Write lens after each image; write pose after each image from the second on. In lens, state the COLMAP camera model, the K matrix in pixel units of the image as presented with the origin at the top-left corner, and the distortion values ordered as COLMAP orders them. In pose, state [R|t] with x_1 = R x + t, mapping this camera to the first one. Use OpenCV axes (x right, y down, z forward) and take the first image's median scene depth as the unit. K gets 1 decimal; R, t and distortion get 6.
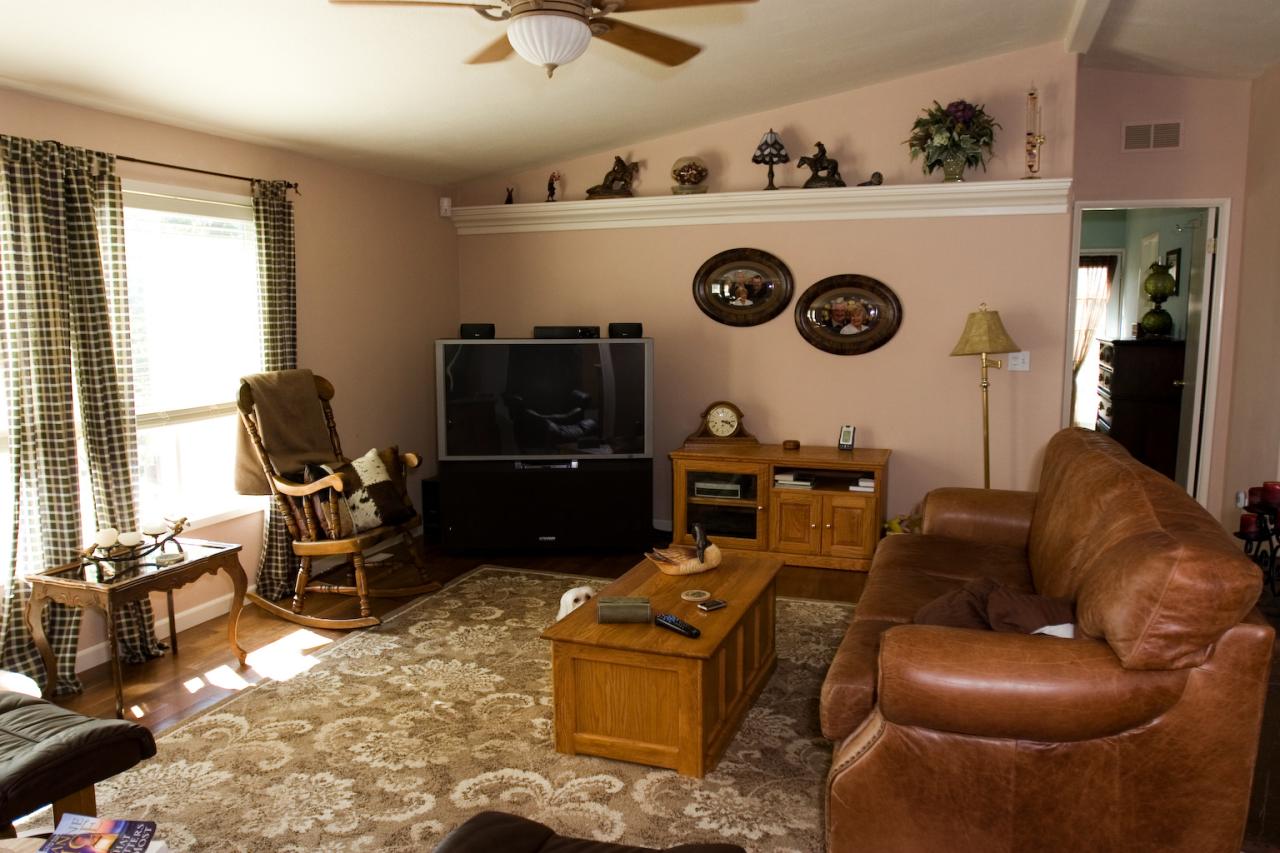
lens RADIAL K [[934.4, 0, 631.2], [0, 934.4, 429.9], [0, 0, 1]] dist [-0.068522, 0.046911]
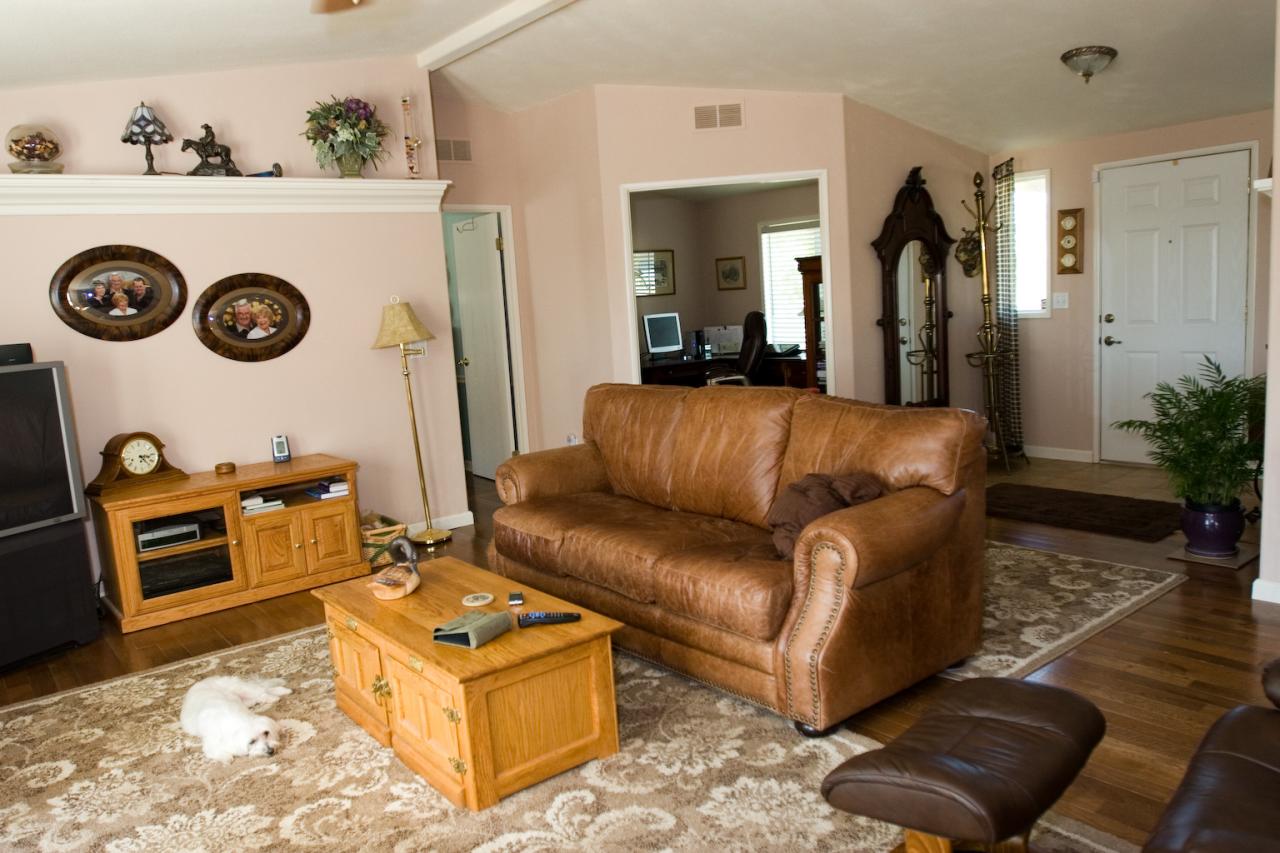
lens RADIAL K [[934.4, 0, 631.2], [0, 934.4, 429.9], [0, 0, 1]] dist [-0.068522, 0.046911]
pose [[0.517383, -0.151229, 0.842285, -0.378335], [0.170775, 0.982709, 0.071542, -0.017366], [-0.838541, 0.106827, 0.534264, 0.226143]]
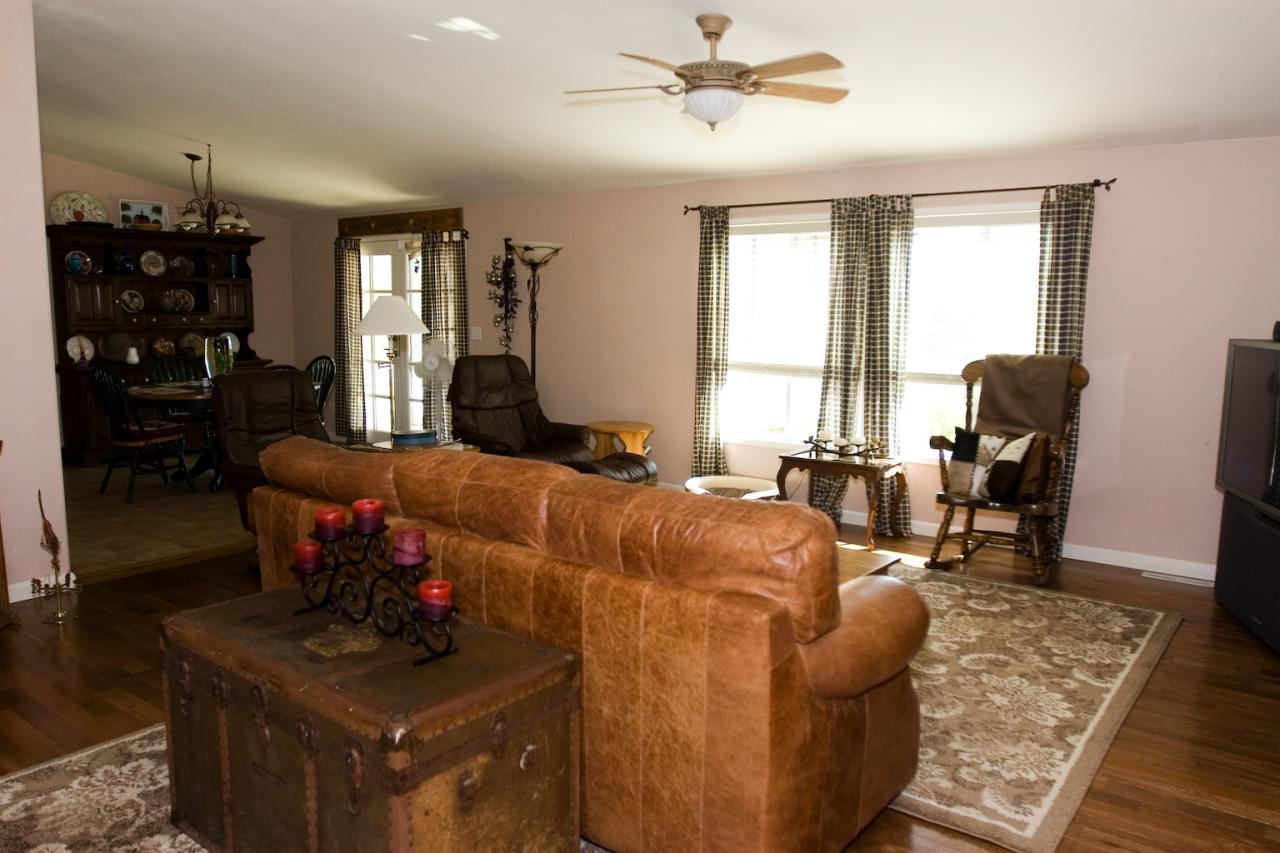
lens RADIAL K [[934.4, 0, 631.2], [0, 934.4, 429.9], [0, 0, 1]] dist [-0.068522, 0.046911]
pose [[-0.311041, 0.128884, -0.941617, 0.726159], [-0.126407, 0.976350, 0.175393, -0.092806], [0.941953, 0.173581, -0.287393, 0.745977]]
